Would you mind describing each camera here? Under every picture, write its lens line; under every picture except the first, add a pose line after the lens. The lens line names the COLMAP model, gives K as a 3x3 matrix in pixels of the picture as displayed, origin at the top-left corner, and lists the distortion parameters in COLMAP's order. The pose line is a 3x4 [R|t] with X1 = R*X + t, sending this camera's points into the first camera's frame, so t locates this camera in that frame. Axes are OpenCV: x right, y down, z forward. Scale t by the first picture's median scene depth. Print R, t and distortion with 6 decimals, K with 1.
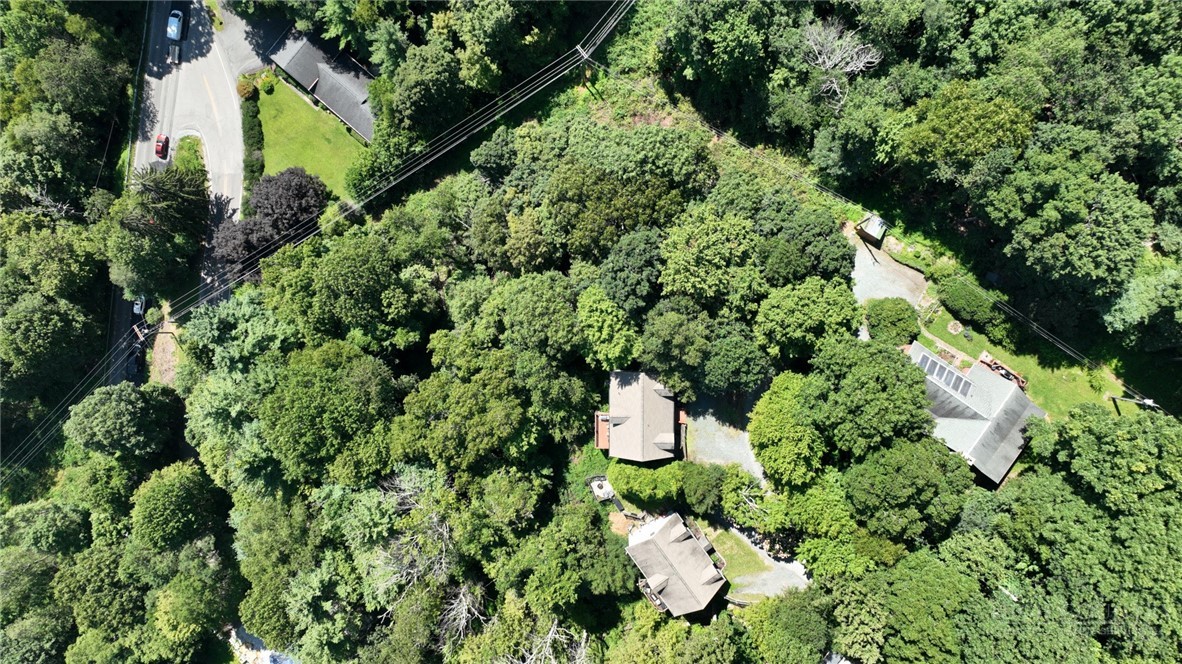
lens RADIAL K [[846.9, 0, 595.0], [0, 846.9, 330.9], [0, 0, 1]] dist [-0.003506, 0.015237]
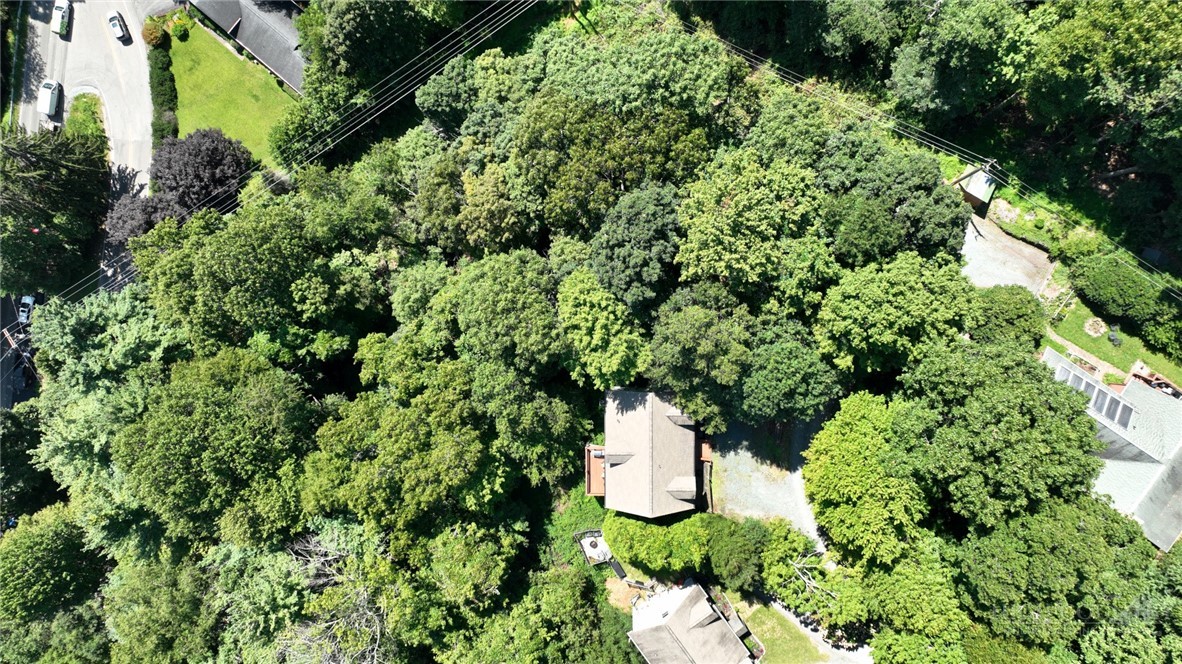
lens RADIAL K [[846.9, 0, 586.6], [0, 846.9, 334.8], [0, 0, 1]] dist [-0.003506, 0.015237]
pose [[0.999898, -0.003848, -0.013738, 0.011644], [0.003868, 0.999991, 0.001447, -0.000356], [0.013732, -0.001500, 0.999905, 0.282231]]
